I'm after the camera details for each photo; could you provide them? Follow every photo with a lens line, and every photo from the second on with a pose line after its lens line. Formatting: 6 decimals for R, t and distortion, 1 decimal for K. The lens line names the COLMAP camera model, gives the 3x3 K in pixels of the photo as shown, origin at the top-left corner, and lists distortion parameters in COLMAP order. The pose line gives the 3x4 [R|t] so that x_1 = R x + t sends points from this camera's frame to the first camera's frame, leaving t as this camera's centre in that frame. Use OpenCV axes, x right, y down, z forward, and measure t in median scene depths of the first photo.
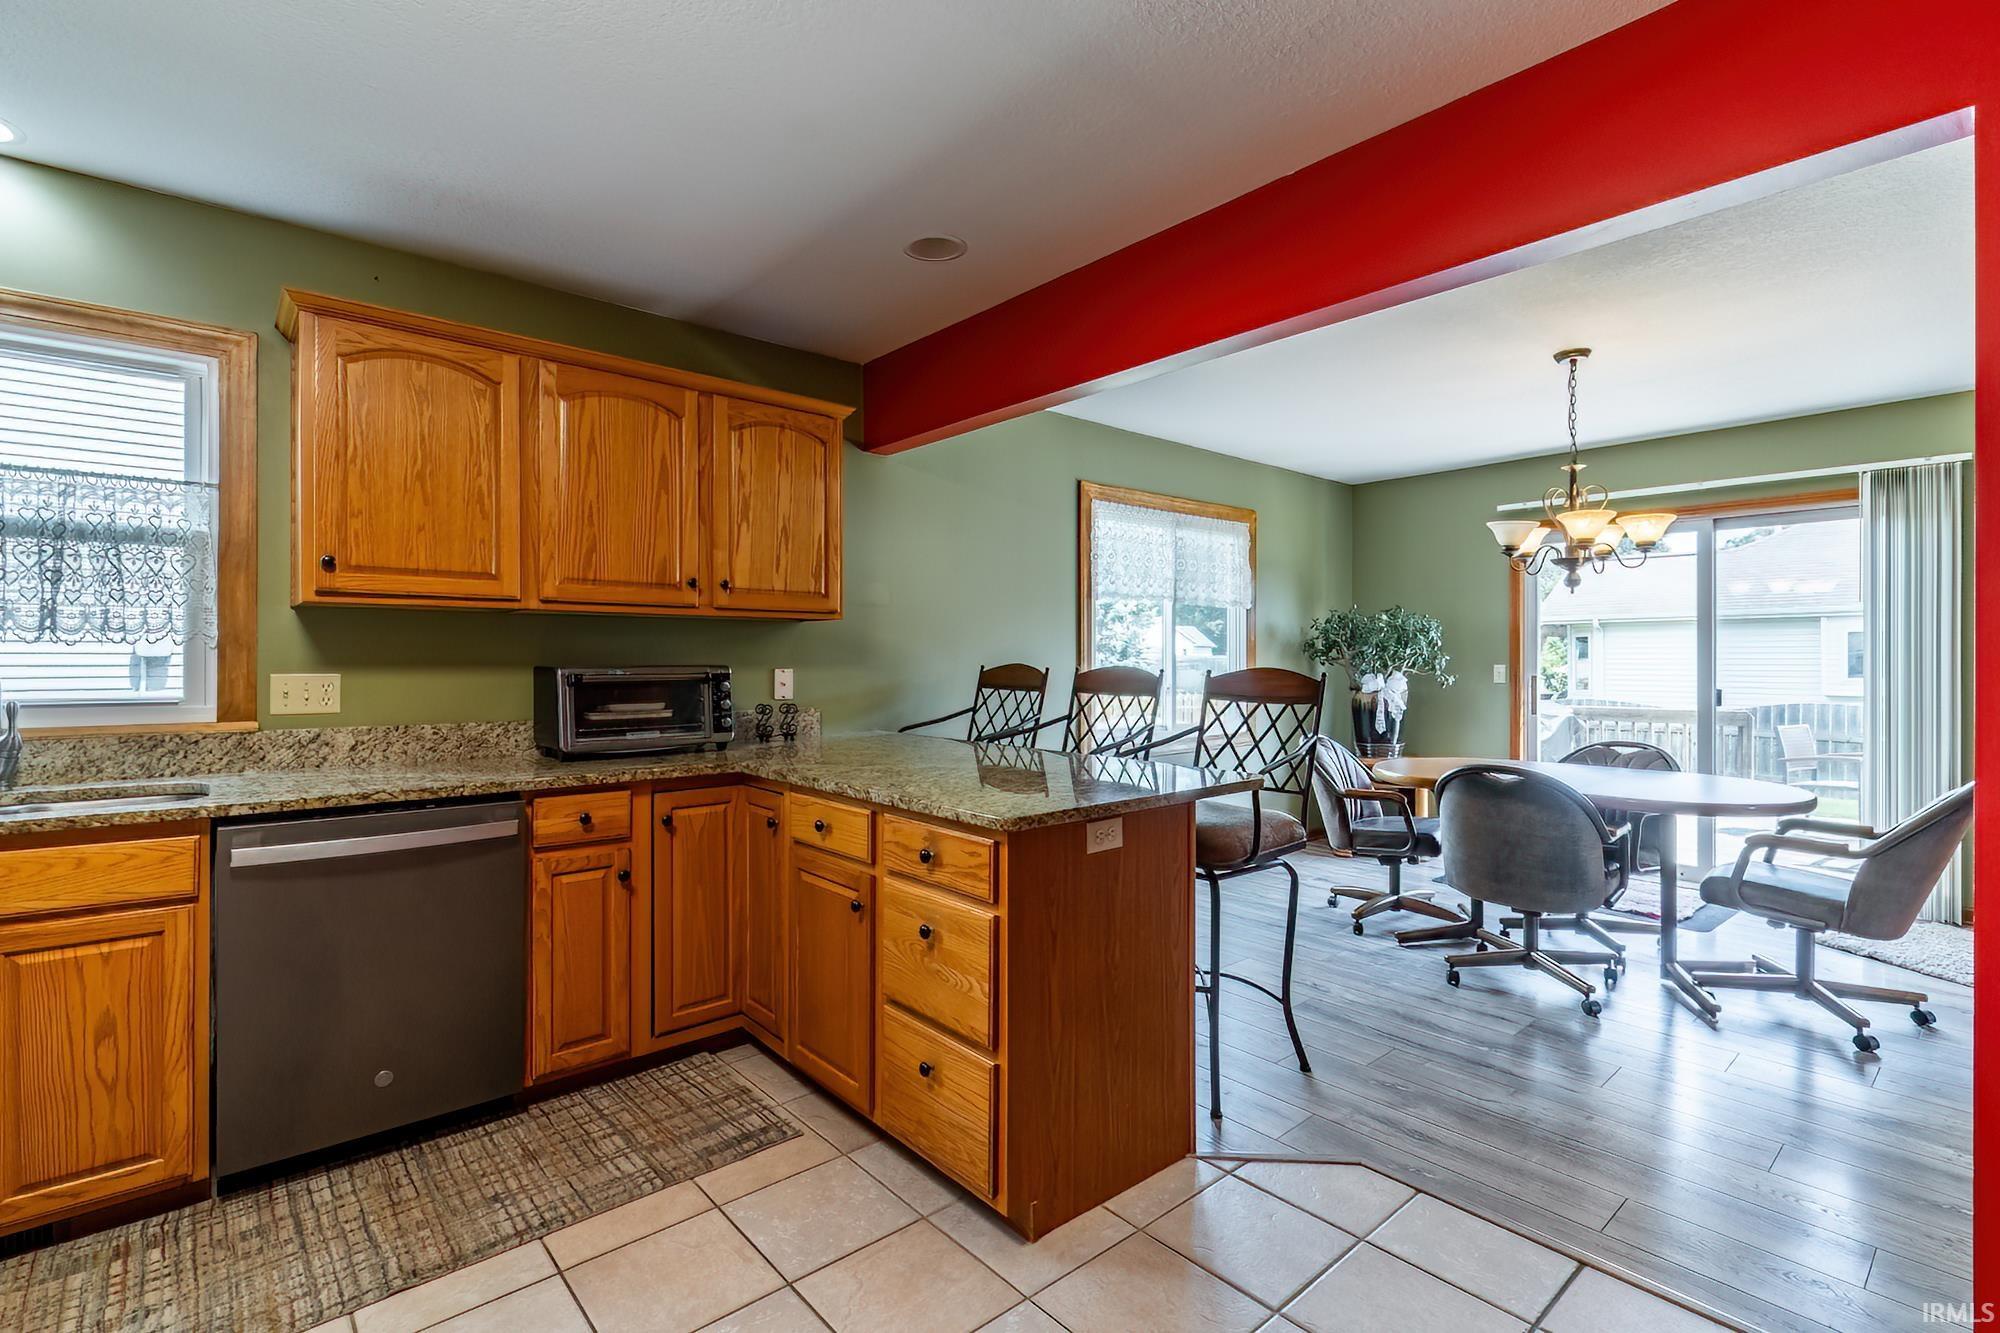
lens RADIAL K [[882.0, 0, 967.3], [0, 882.0, 661.9], [0, 0, 1]] dist [0.002706, 0.000094]
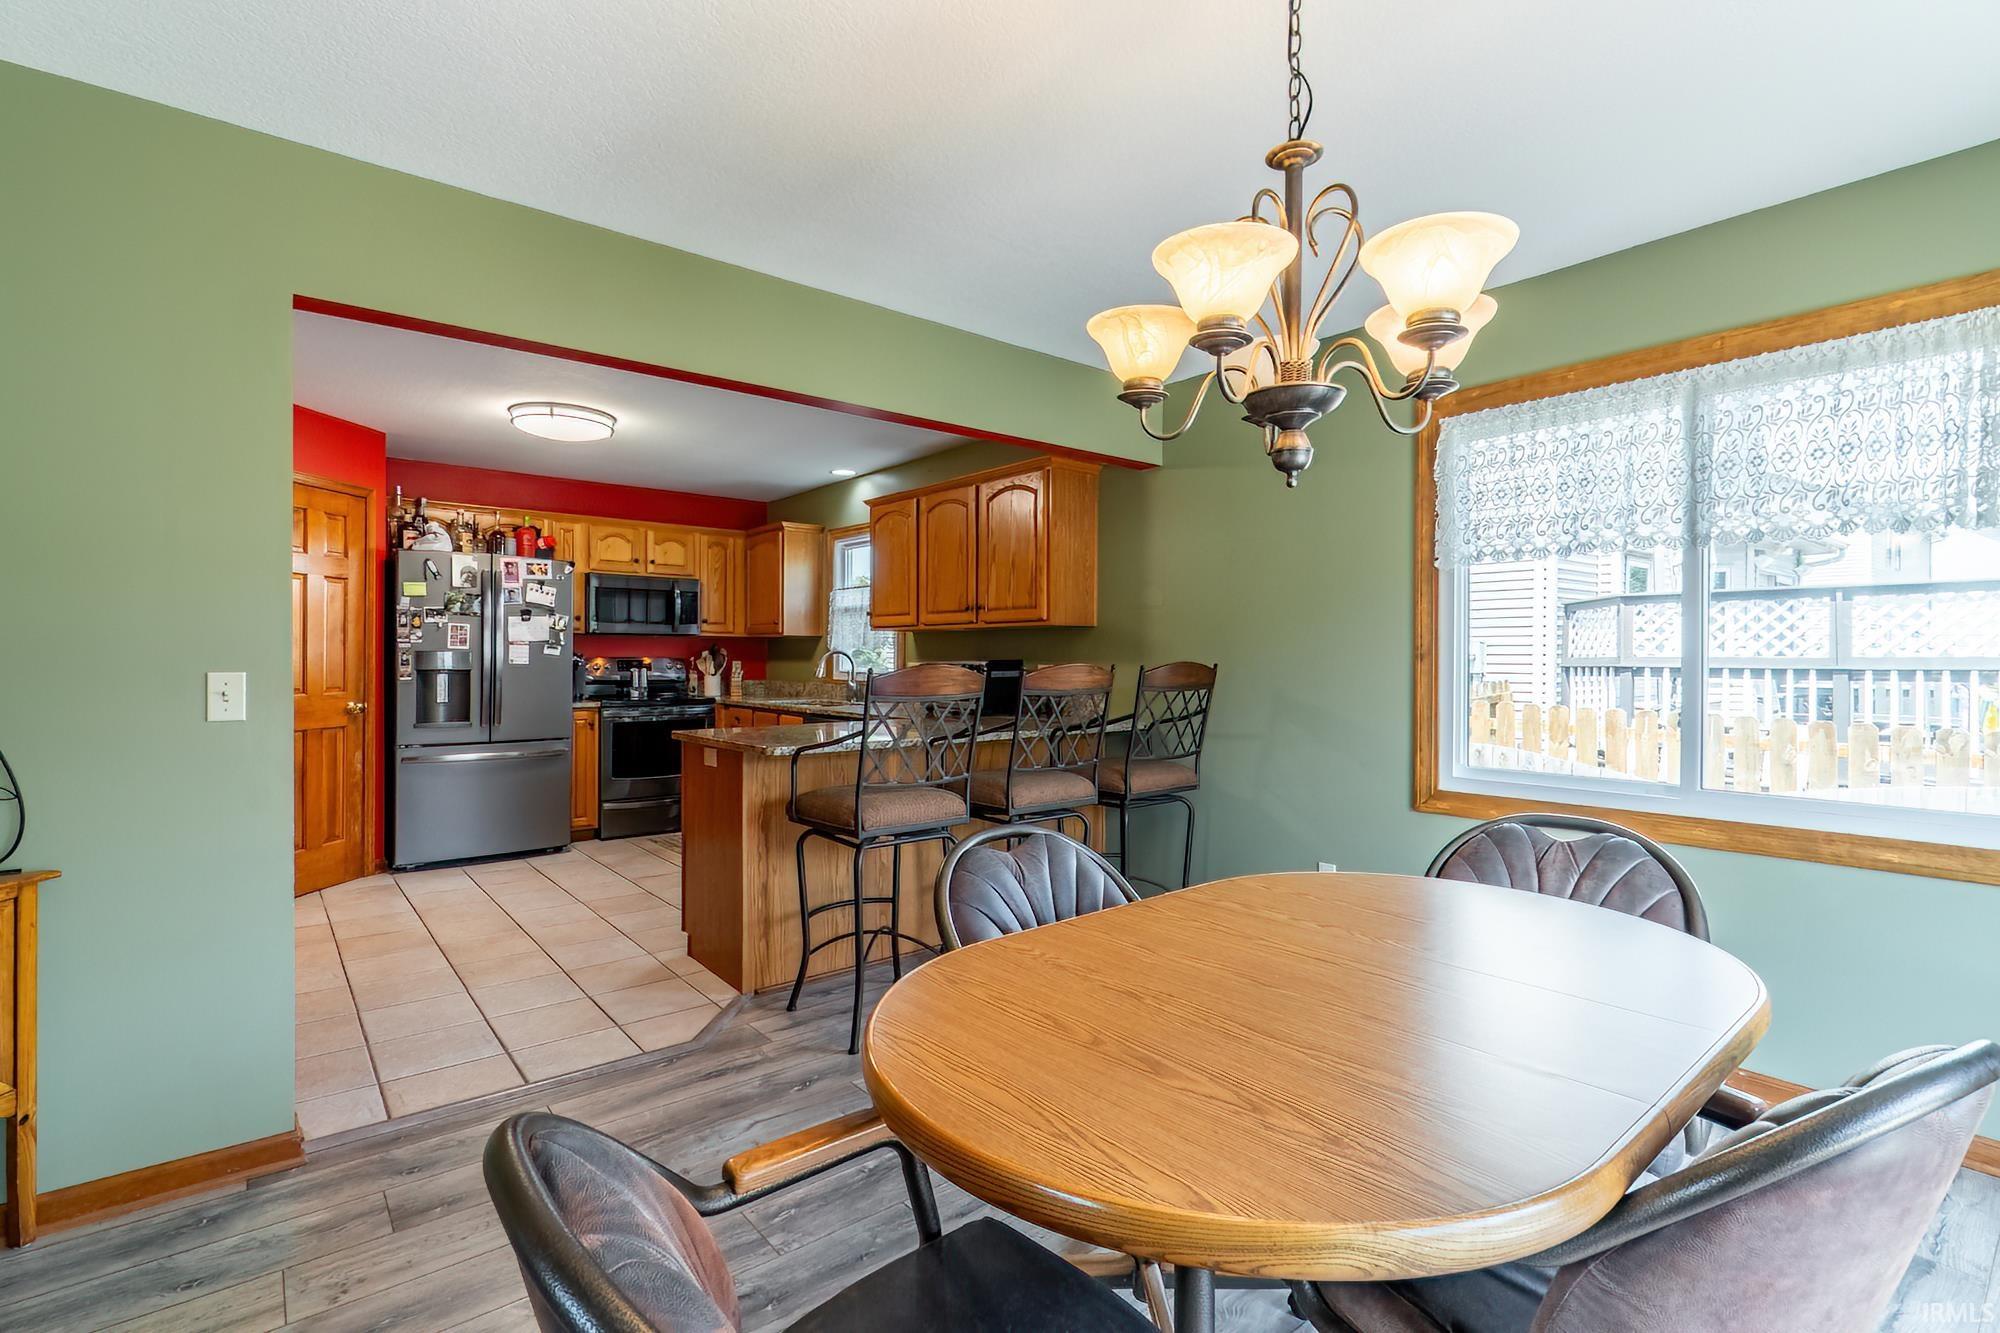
lens RADIAL K [[882.0, 0, 1015.3], [0, 882.0, 671.6], [0, 0, 1]] dist [0.002706, 0.000094]
pose [[0.030471, 0.014838, -0.999426, 1.556174], [-0.009774, 0.999846, 0.014547, 0.001149], [0.999488, 0.009325, 0.030611, 1.272683]]
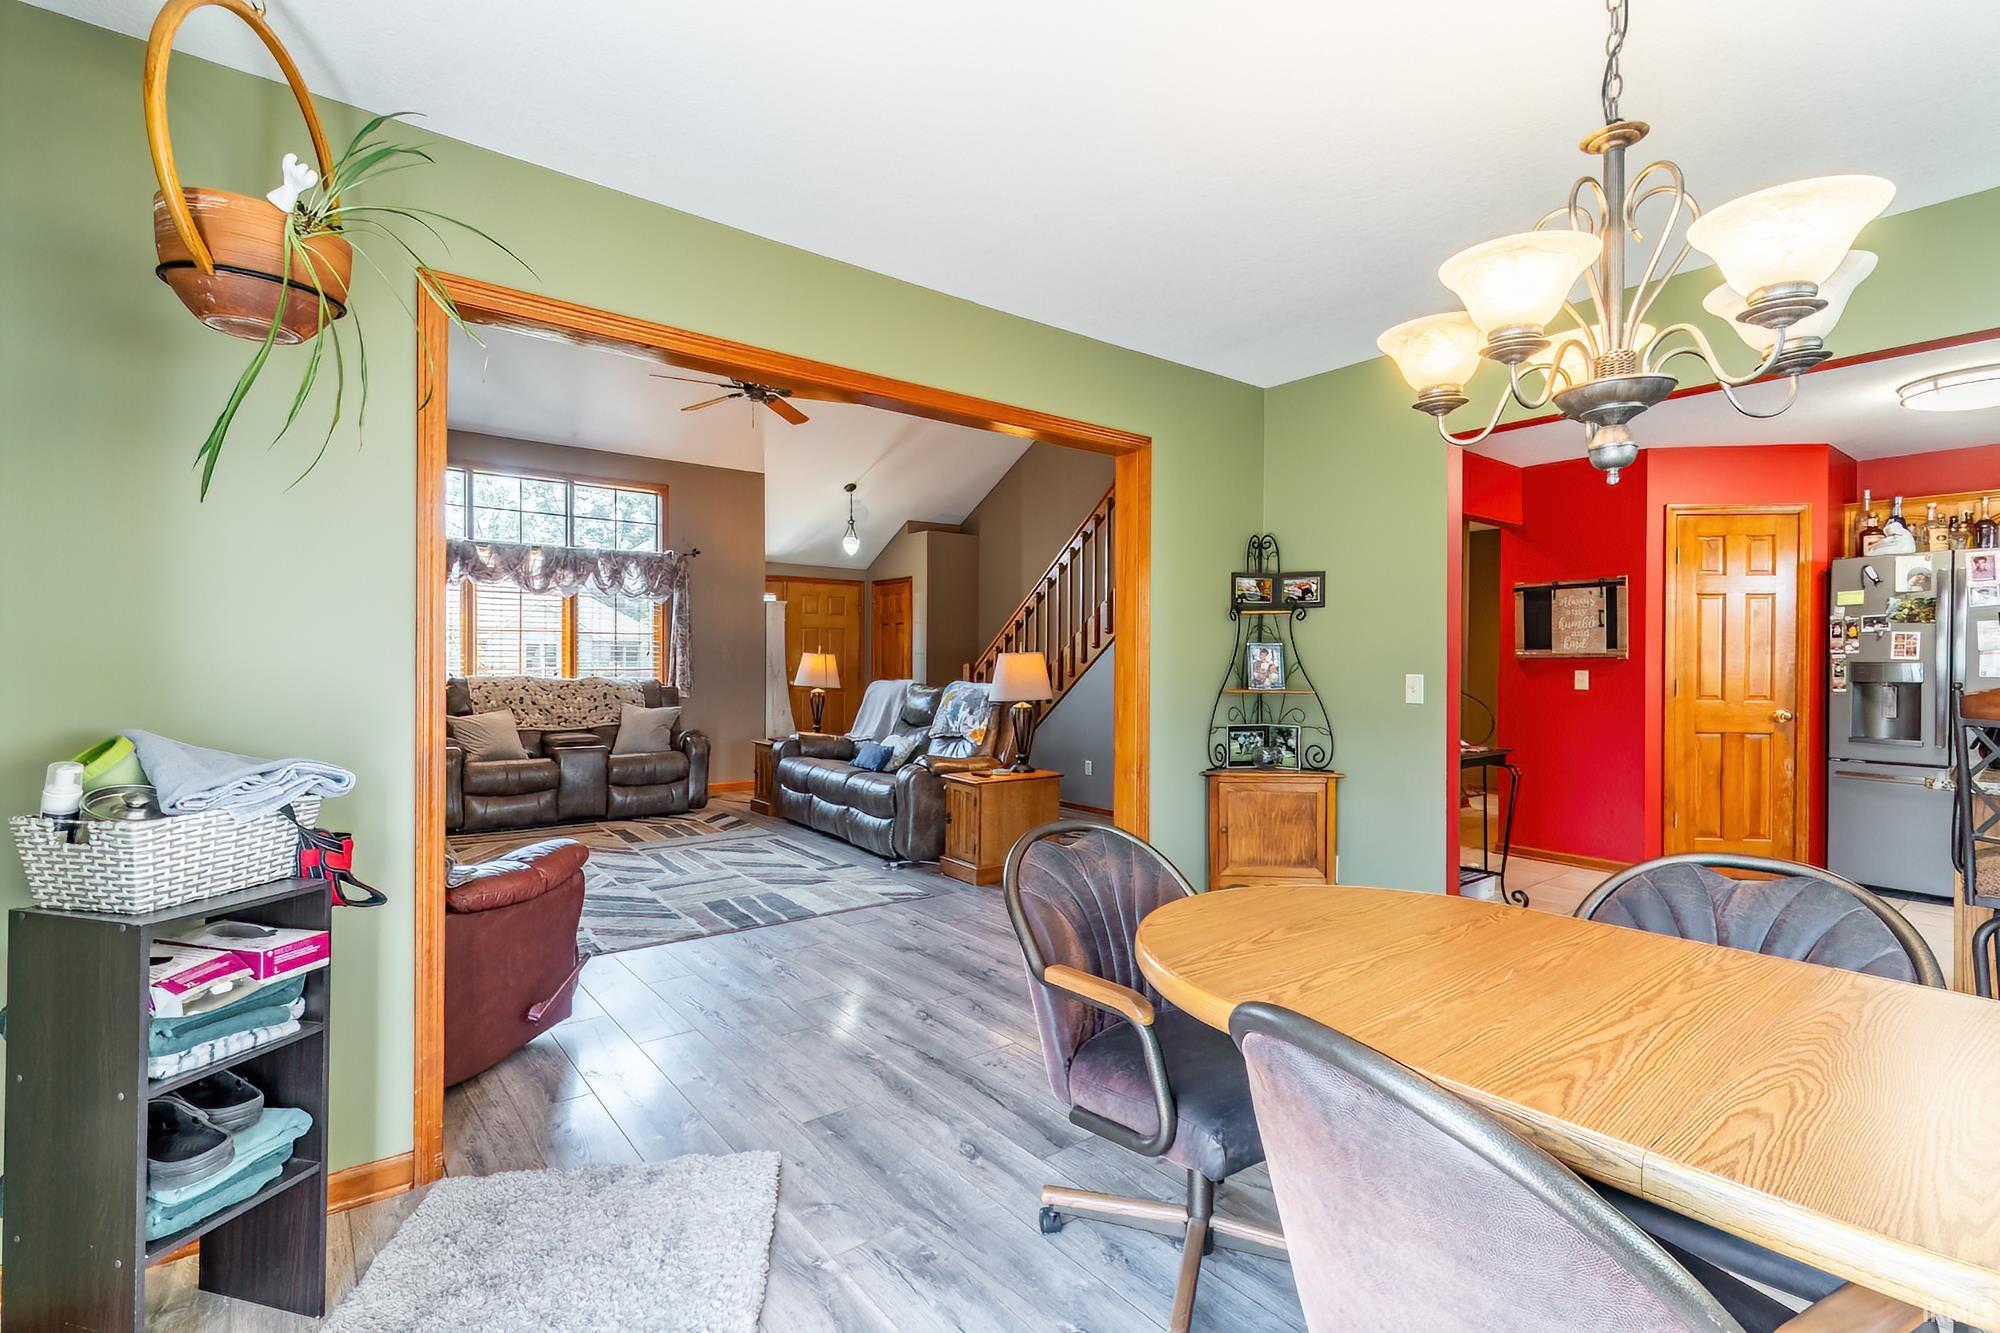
lens RADIAL K [[882.0, 0, 972.5], [0, 882.0, 658.3], [0, 0, 1]] dist [0.002706, 0.000094]
pose [[-0.999069, -0.005490, 0.042791, 1.353487], [-0.005567, 0.999983, -0.001673, 0.002453], [-0.042781, -0.001910, -0.999083, 1.998401]]
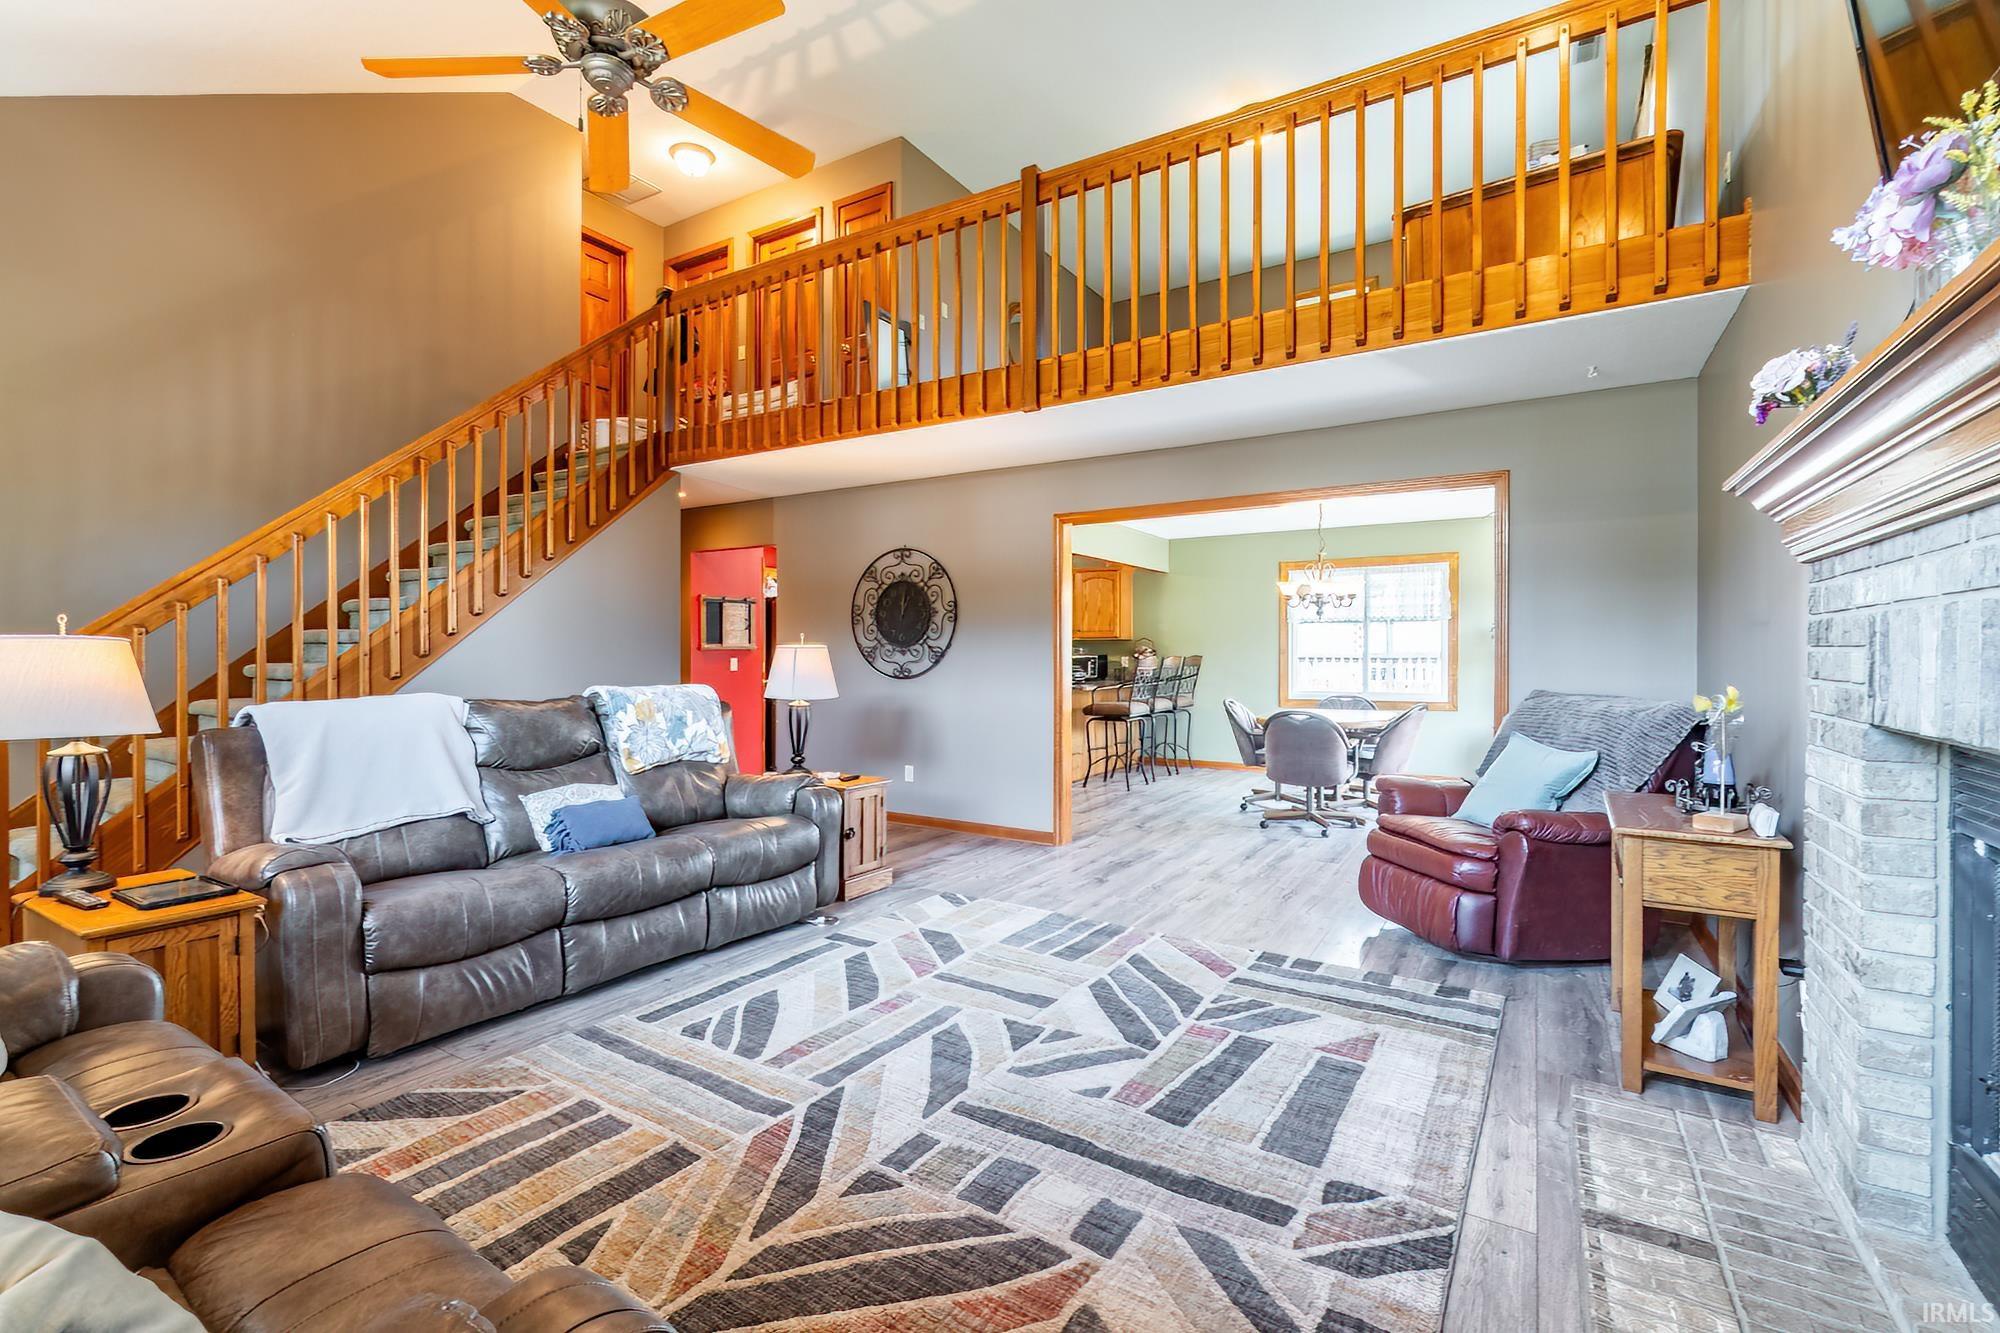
lens RADIAL K [[882.0, 0, 997.2], [0, 882.0, 660.7], [0, 0, 1]] dist [0.002706, 0.000094]
pose [[0.326621, 0.009935, -0.945103, 3.283621], [-0.004846, 0.999949, 0.008836, -0.003083], [0.945143, 0.001693, 0.326652, -0.351857]]
